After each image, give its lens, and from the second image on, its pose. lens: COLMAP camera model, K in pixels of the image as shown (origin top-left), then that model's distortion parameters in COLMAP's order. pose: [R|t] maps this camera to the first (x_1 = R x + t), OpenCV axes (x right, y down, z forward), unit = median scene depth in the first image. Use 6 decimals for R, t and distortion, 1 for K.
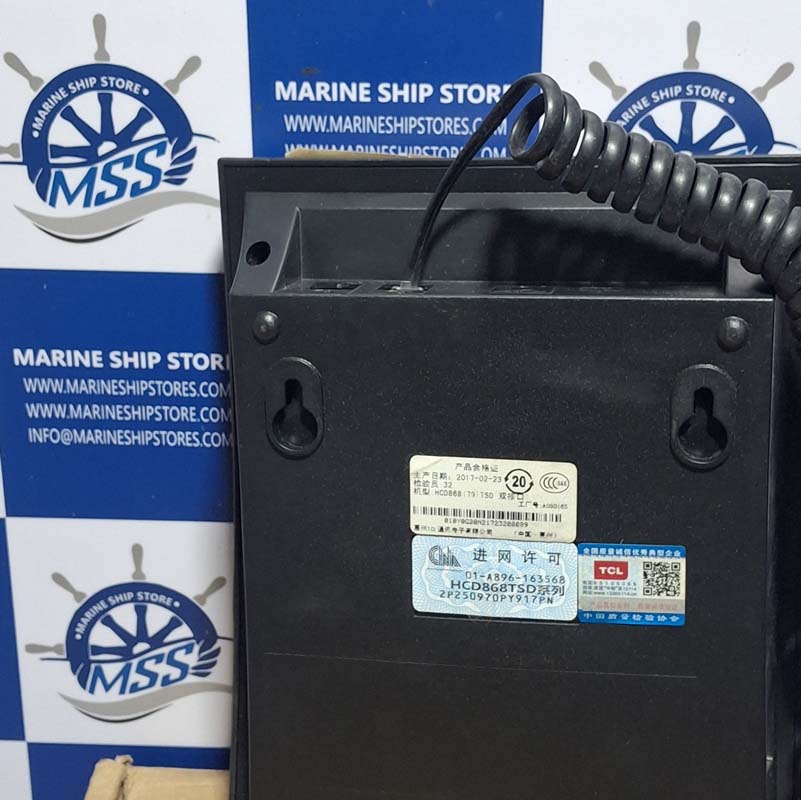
lens RADIAL K [[1541.0, 0, 400.5], [0, 1541.0, 400.0], [0, 0, 1]] dist [0.350763, -1.713335]
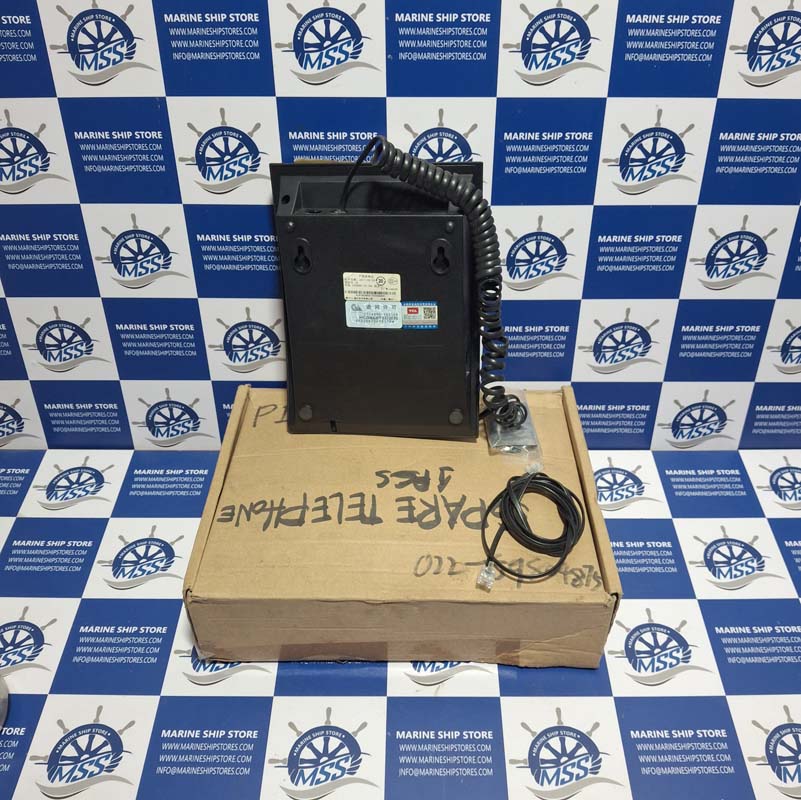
lens RADIAL K [[771.9, 0, 403.4], [0, 771.9, 398.8], [0, 0, 1]] dist [0.164948, -0.432727]
pose [[0.998593, -0.031246, 0.042846, 0.045105], [0.022127, 0.979784, 0.198831, -0.017032], [-0.048192, -0.197603, 0.979097, -0.426136]]
